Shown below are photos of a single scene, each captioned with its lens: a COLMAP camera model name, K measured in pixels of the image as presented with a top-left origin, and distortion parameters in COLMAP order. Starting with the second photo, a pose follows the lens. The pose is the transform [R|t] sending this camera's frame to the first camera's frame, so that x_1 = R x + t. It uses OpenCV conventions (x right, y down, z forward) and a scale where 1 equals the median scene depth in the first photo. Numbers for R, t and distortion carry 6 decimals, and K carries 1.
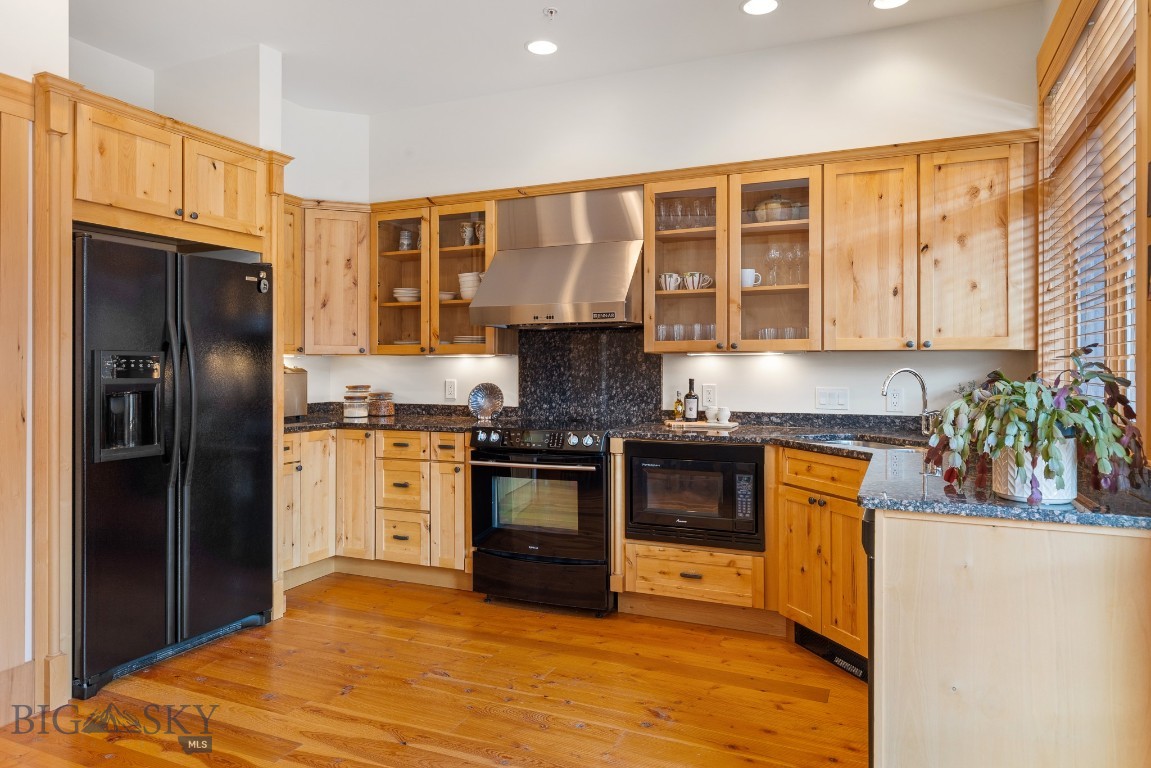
lens RADIAL K [[717.7, 0, 578.5], [0, 717.7, 372.2], [0, 0, 1]] dist [0.000957, 0.000395]
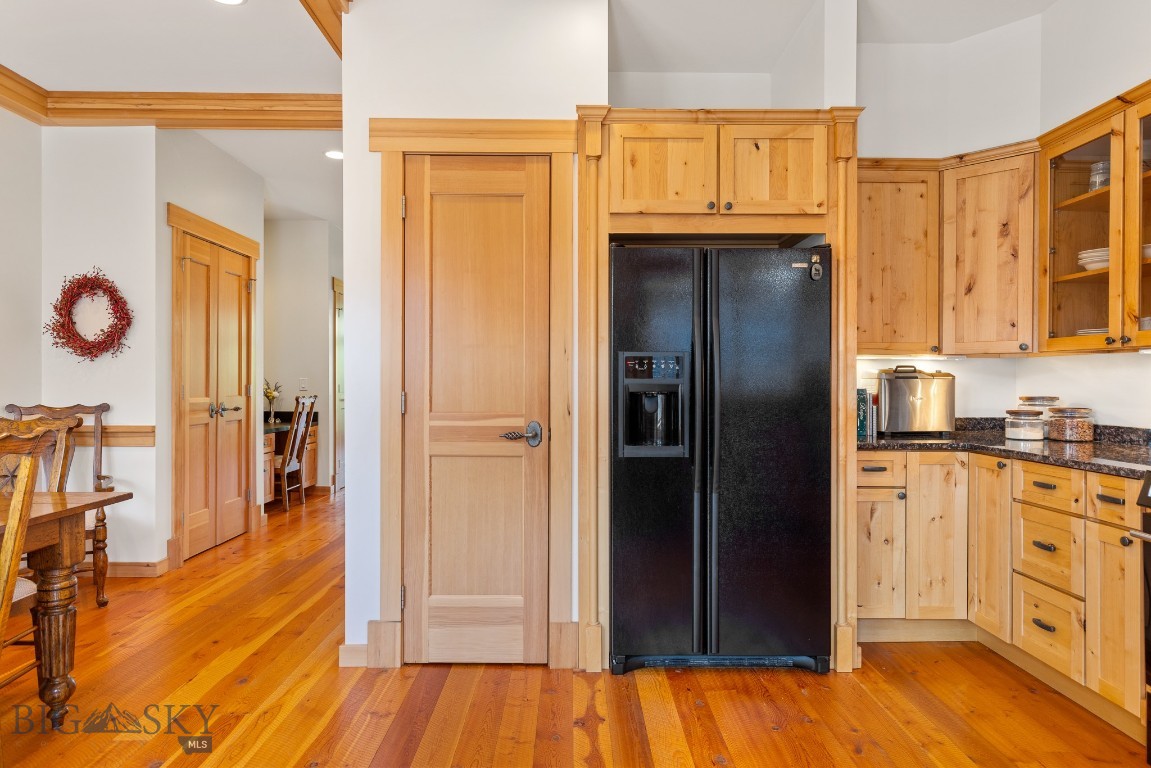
lens RADIAL K [[667.4, 0, 574.8], [0, 667.4, 387.7], [0, 0, 1]] dist [0.002848, 0.000118]
pose [[0.414064, 0.011461, -0.910175, 0.137111], [-0.009542, 0.999920, 0.008250, 0.010351], [0.910198, 0.005269, 0.414141, 0.358871]]
